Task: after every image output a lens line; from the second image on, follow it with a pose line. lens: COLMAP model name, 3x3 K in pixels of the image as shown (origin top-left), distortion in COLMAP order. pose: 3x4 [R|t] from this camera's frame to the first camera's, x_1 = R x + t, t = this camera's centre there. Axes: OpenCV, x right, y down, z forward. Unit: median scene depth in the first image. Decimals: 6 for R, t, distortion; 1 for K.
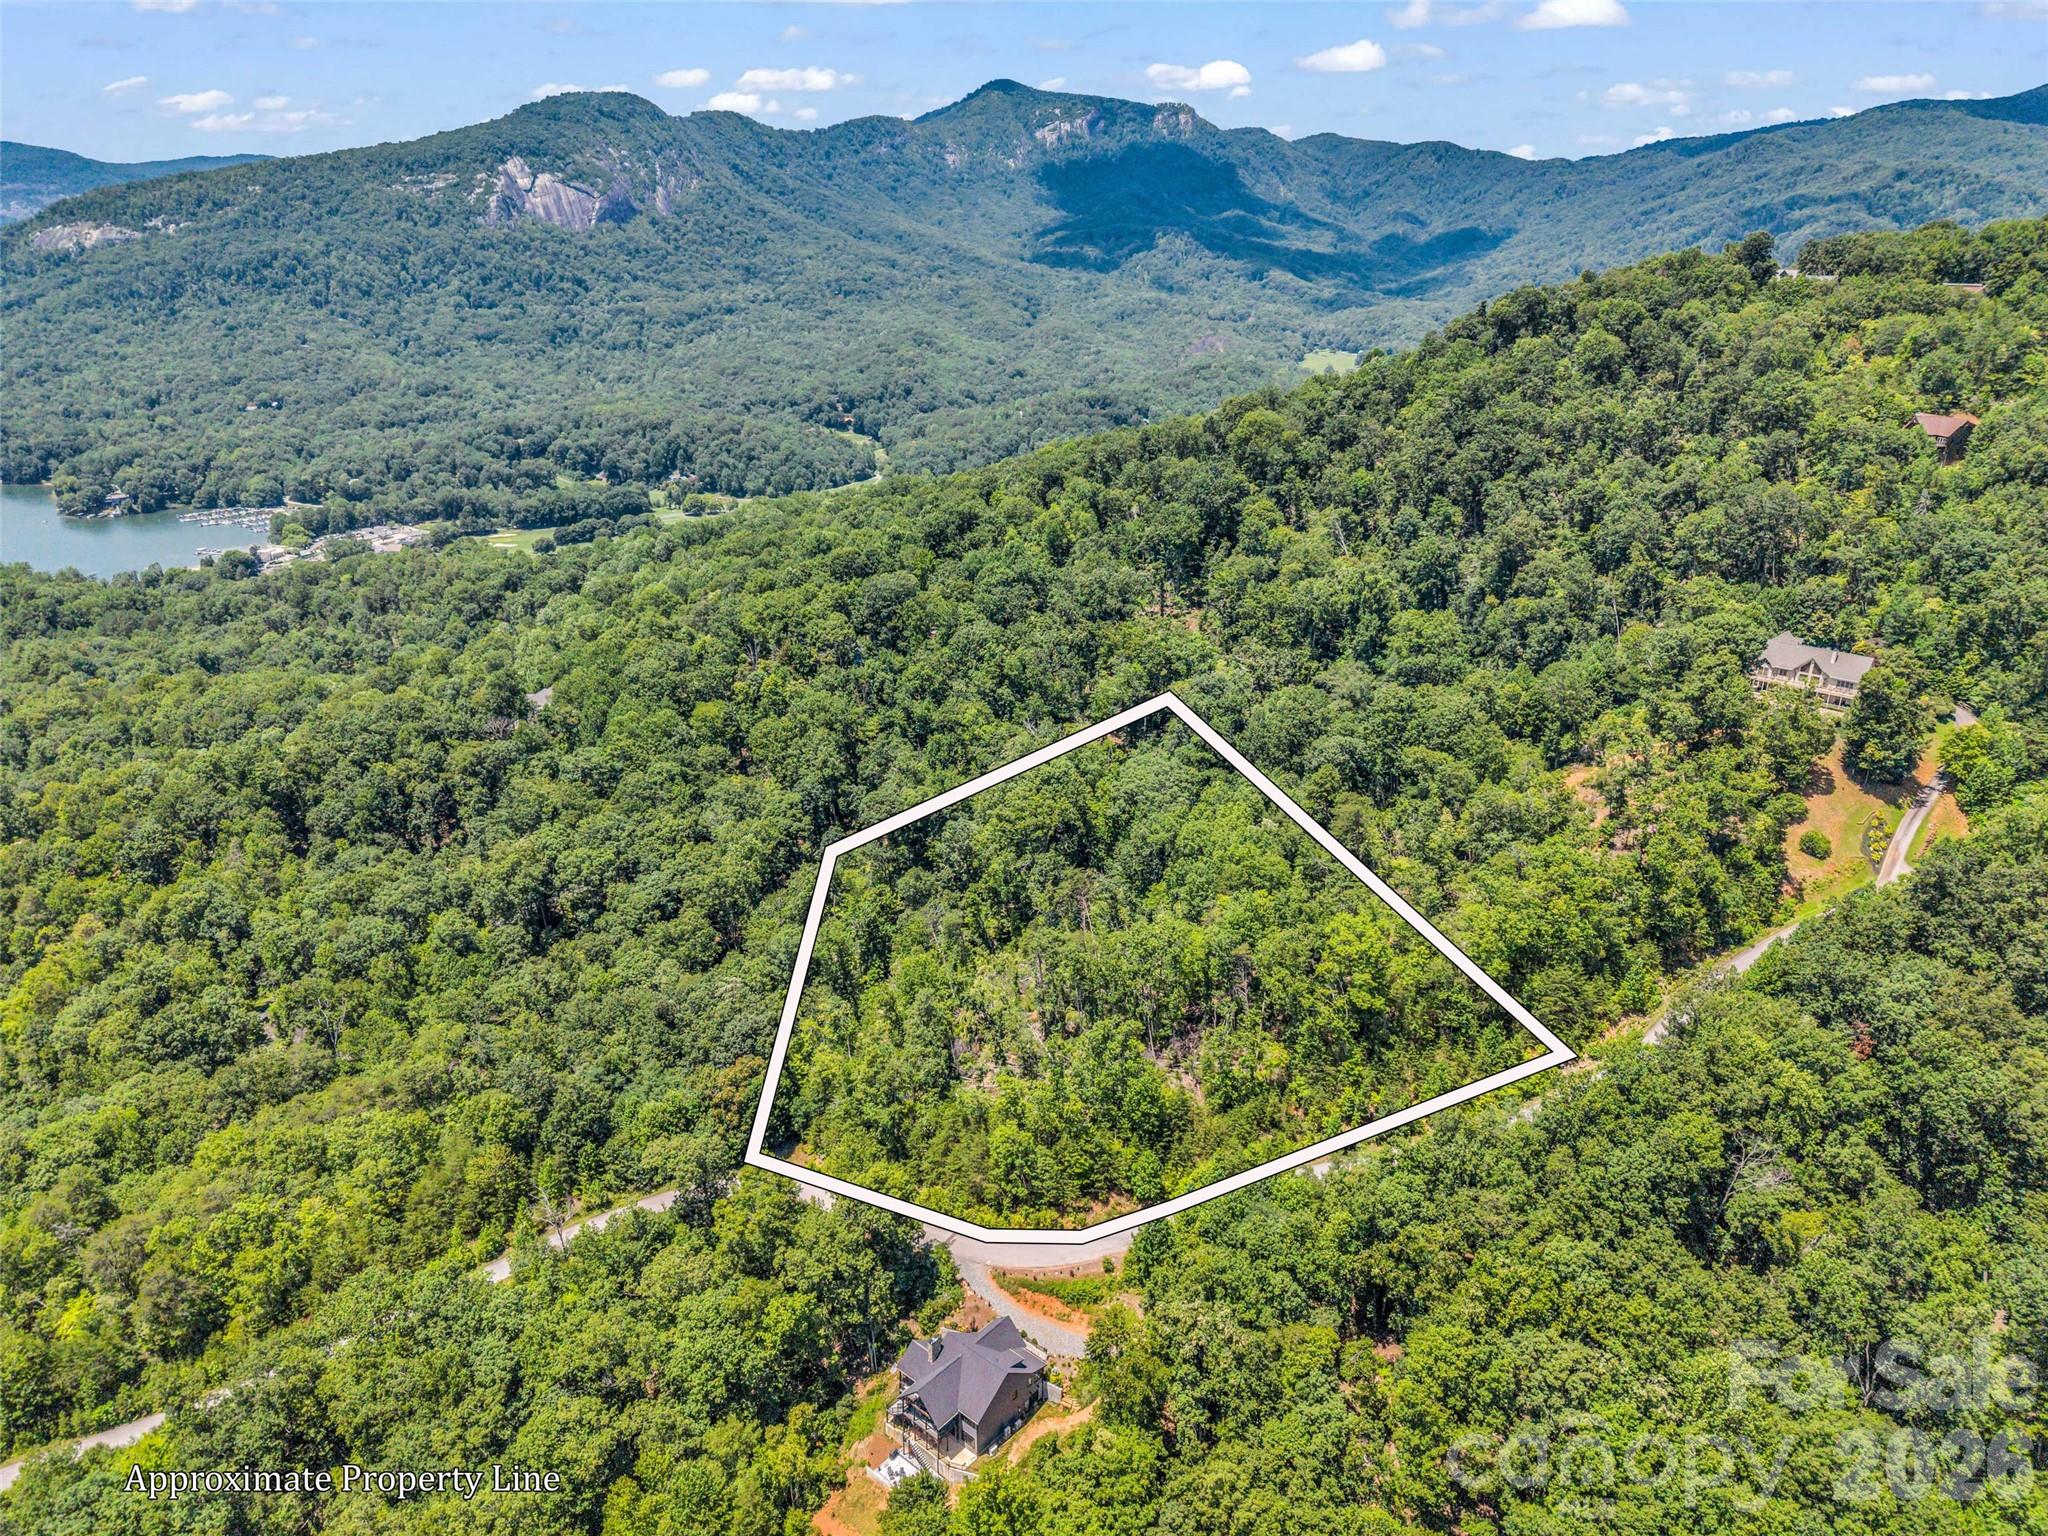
lens RADIAL K [[1372.0, 0, 1017.4], [0, 1372.0, 763.9], [0, 0, 1]] dist [0.011722, -0.008078]
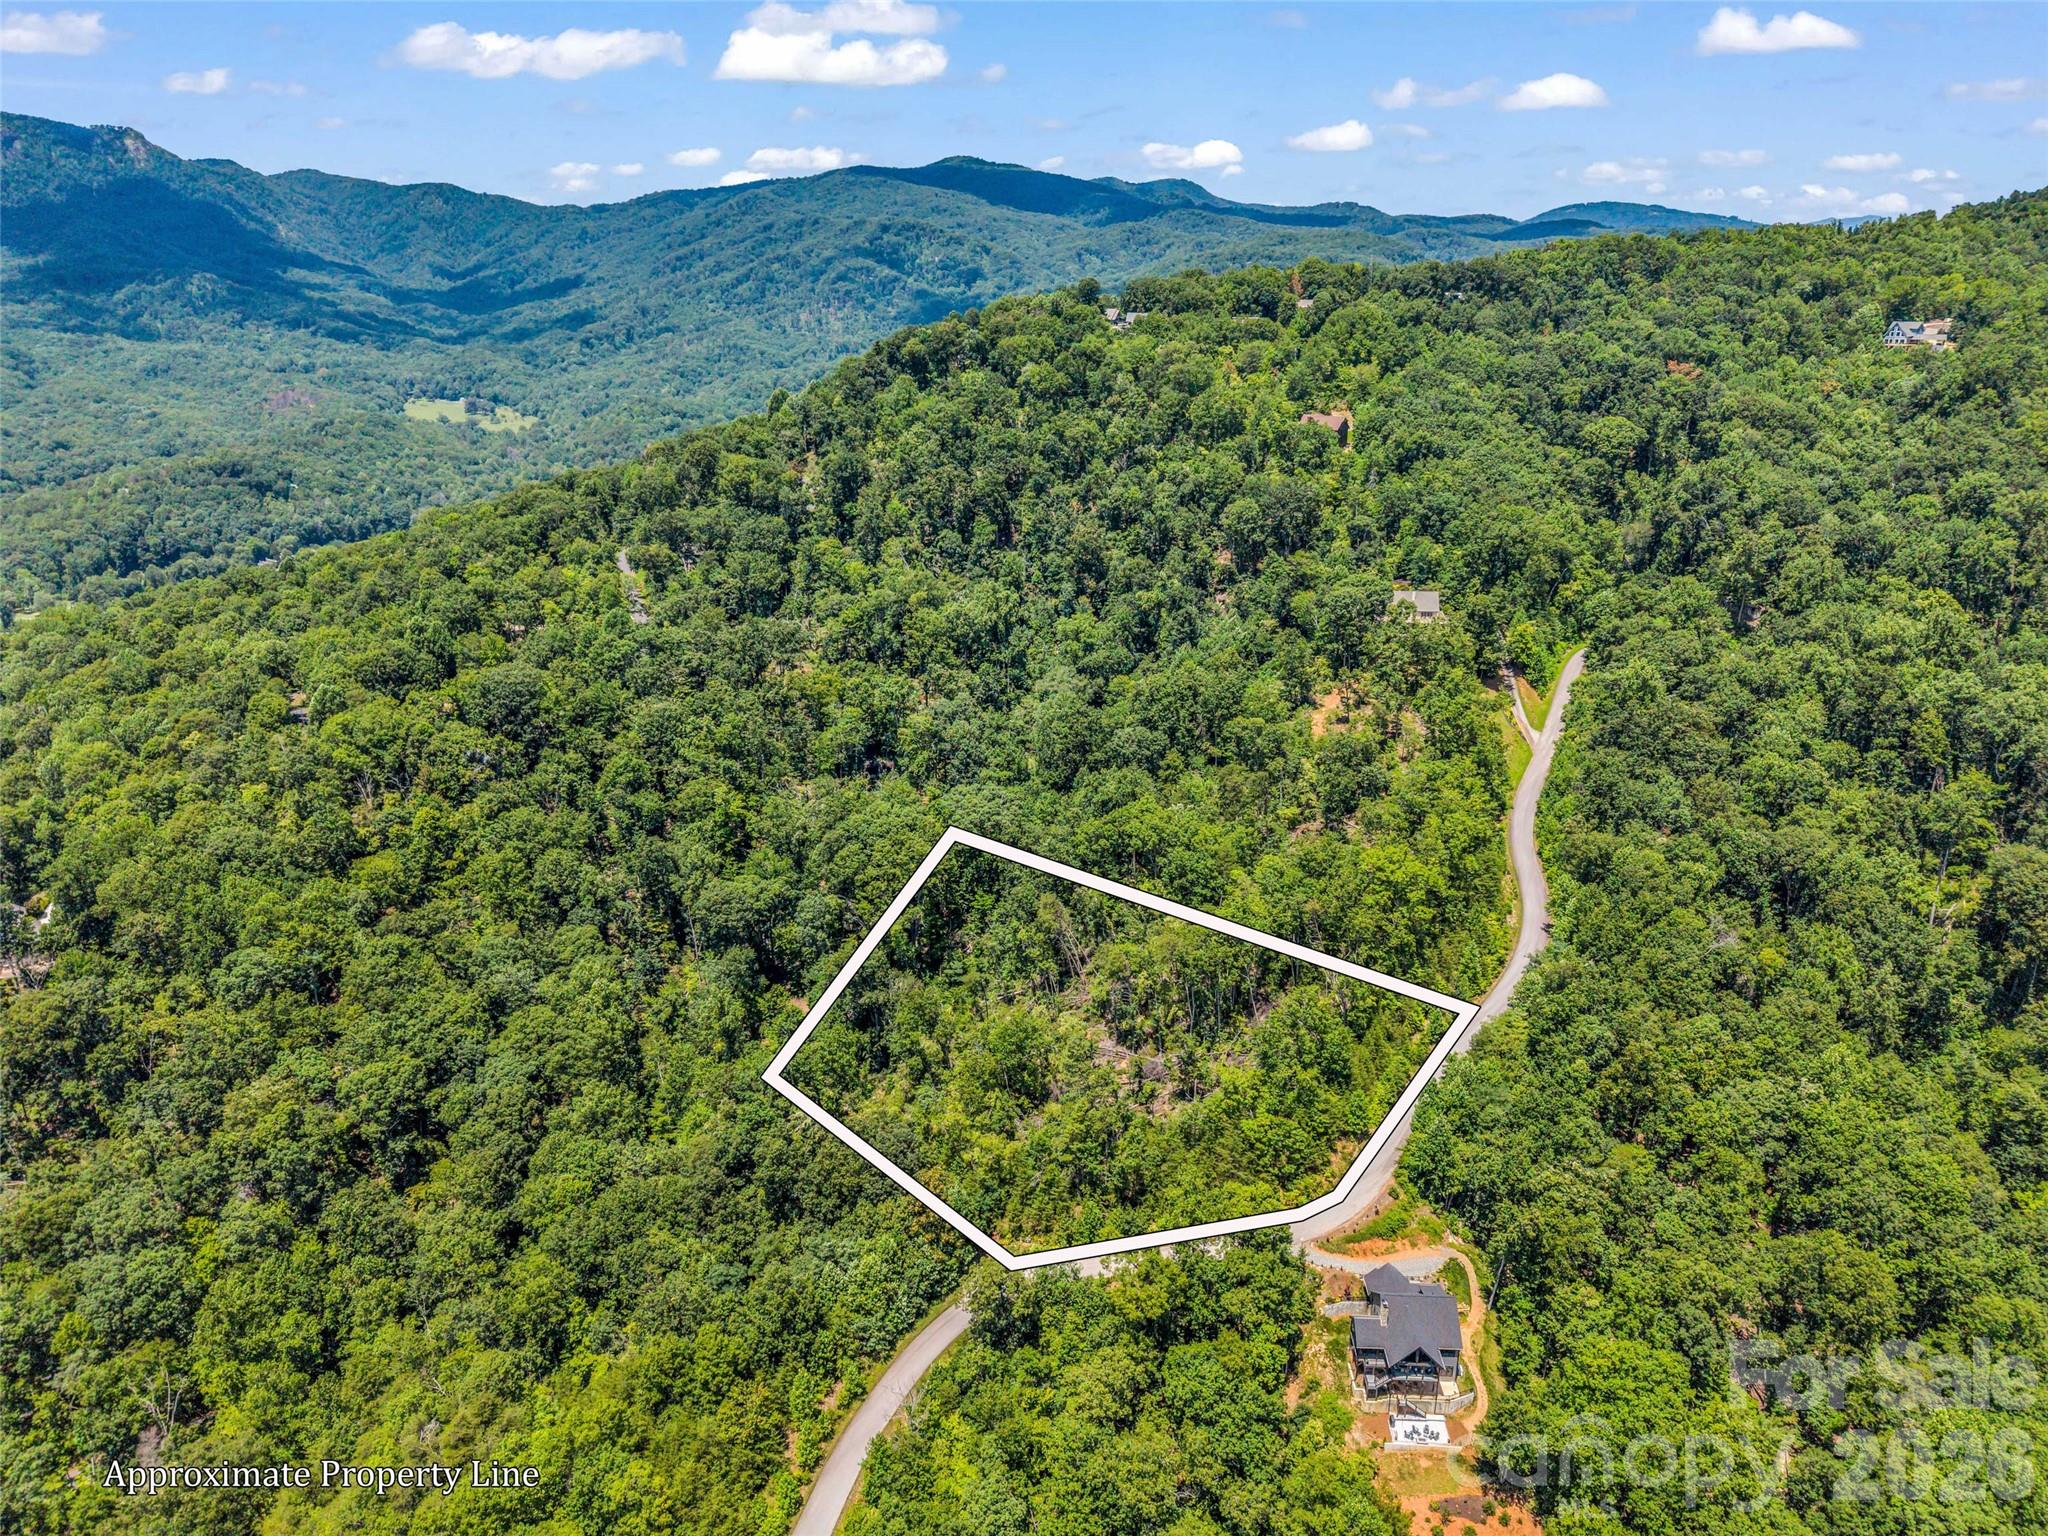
lens RADIAL K [[1372.0, 0, 1021.3], [0, 1372.0, 766.1], [0, 0, 1]] dist [0.011722, -0.008078]
pose [[0.782414, -0.210010, 0.586280, -0.352686], [0.225140, 0.973137, 0.048127, -0.045414], [-0.580638, 0.094340, 0.808678, 0.108568]]
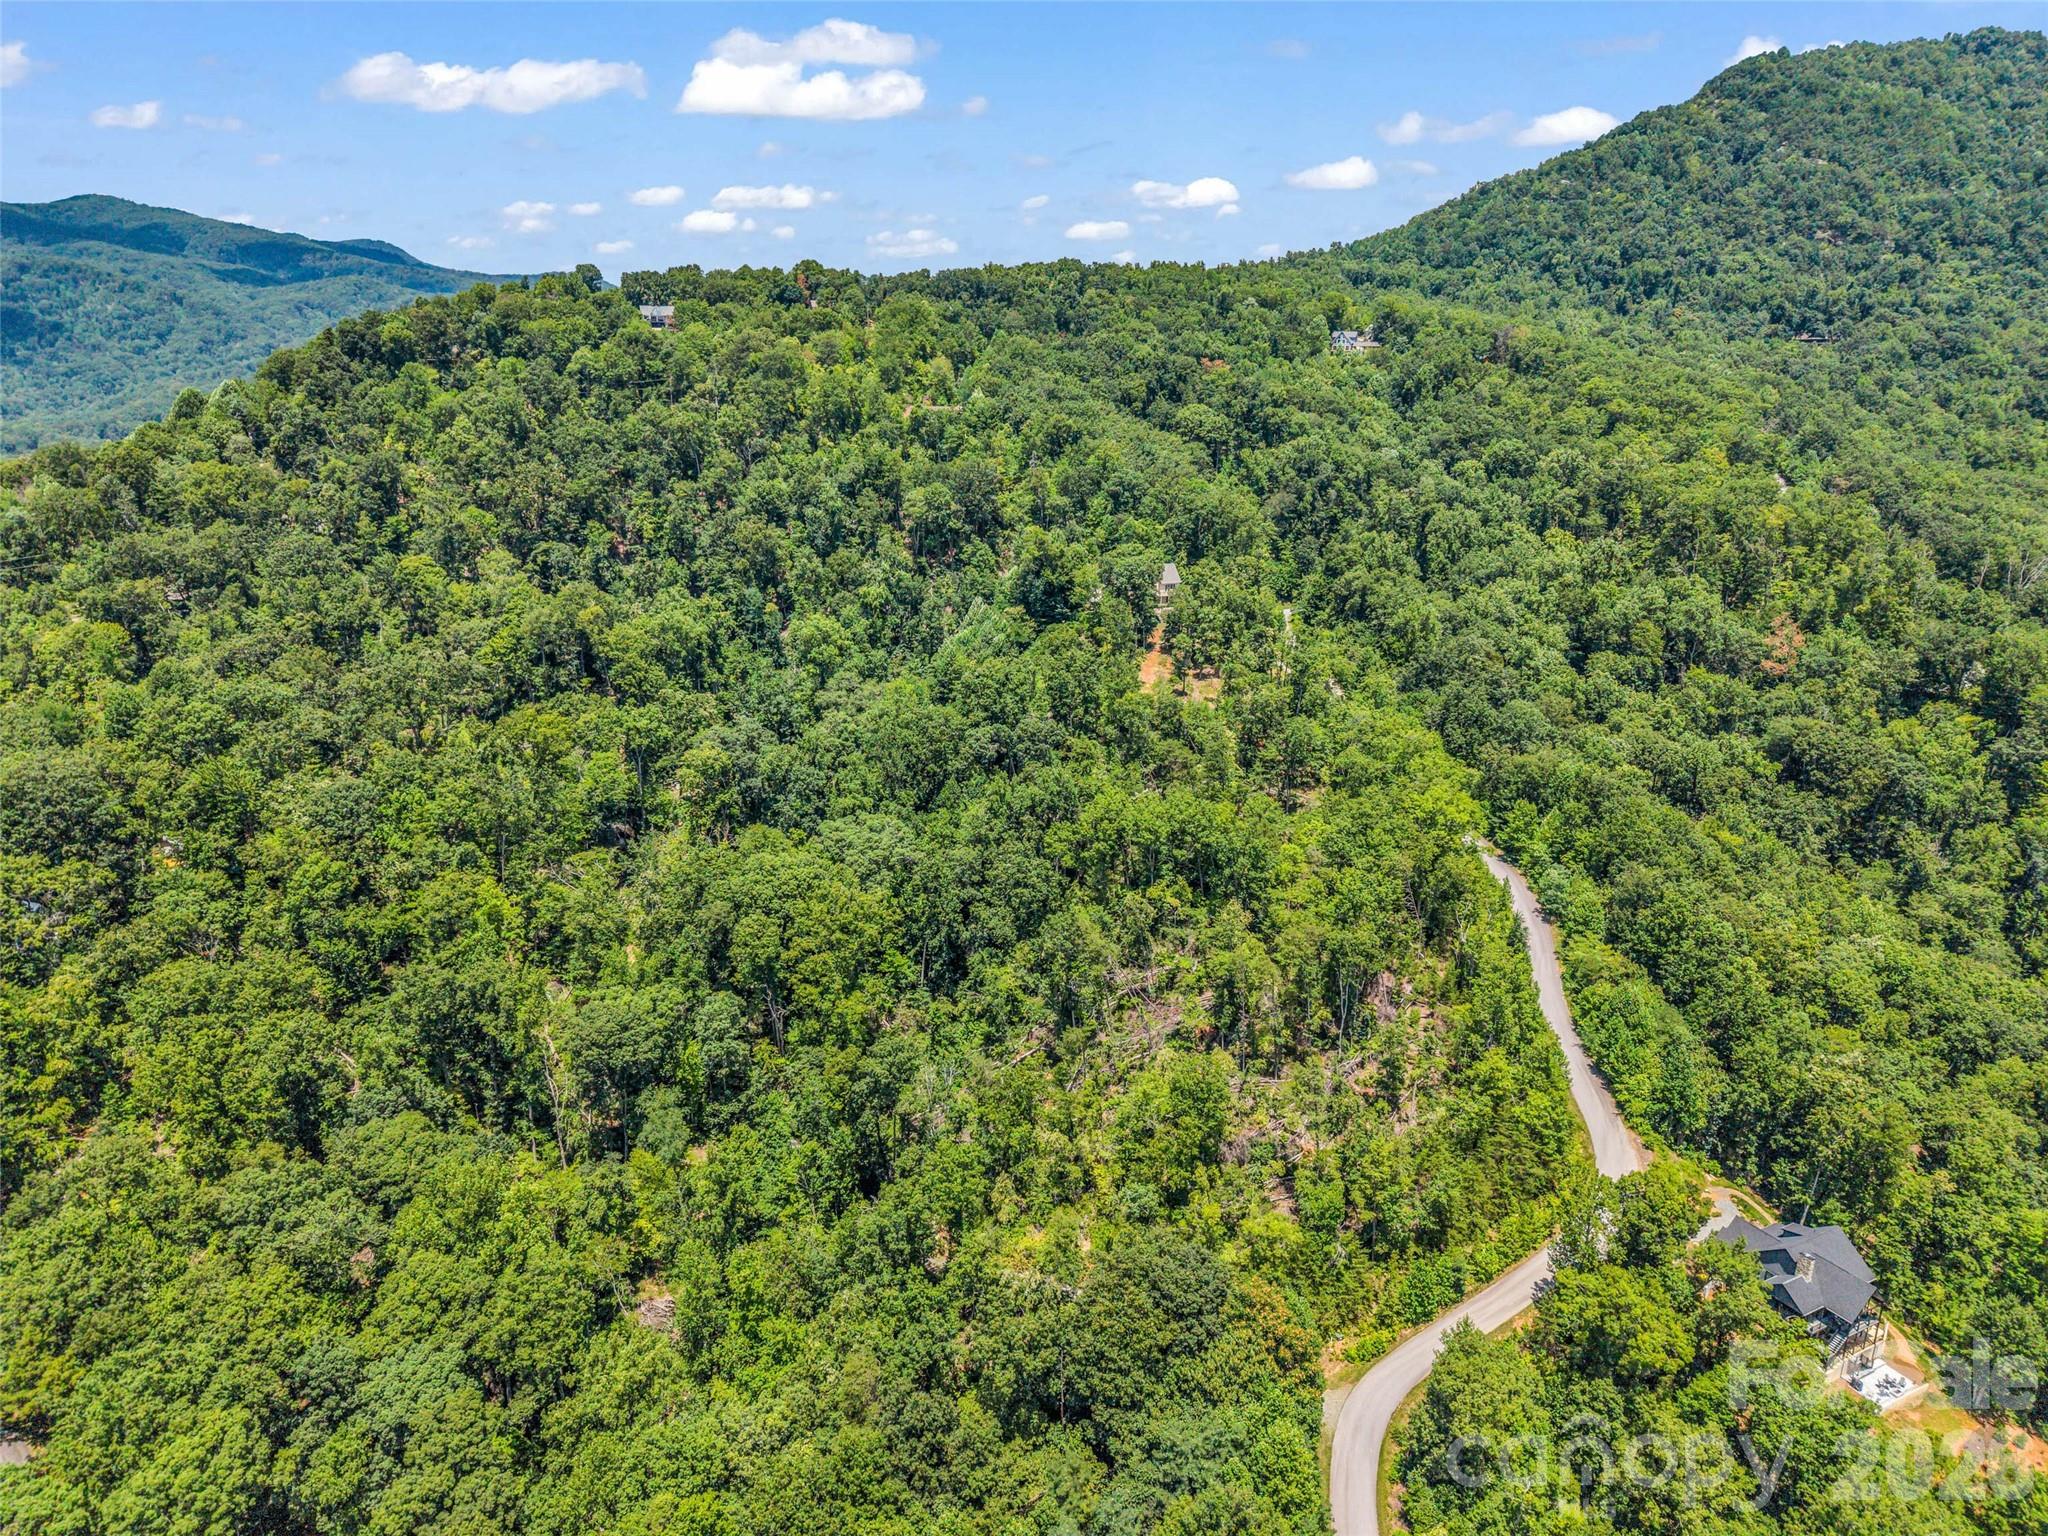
lens RADIAL K [[1372.0, 0, 1030.0], [0, 1372.0, 768.7], [0, 0, 1]] dist [0.011722, -0.008078]
pose [[0.348694, -0.259817, 0.900504, -0.430498], [0.319887, 0.936104, 0.146221, -0.086246], [-0.880957, 0.237073, 0.409526, 0.426782]]
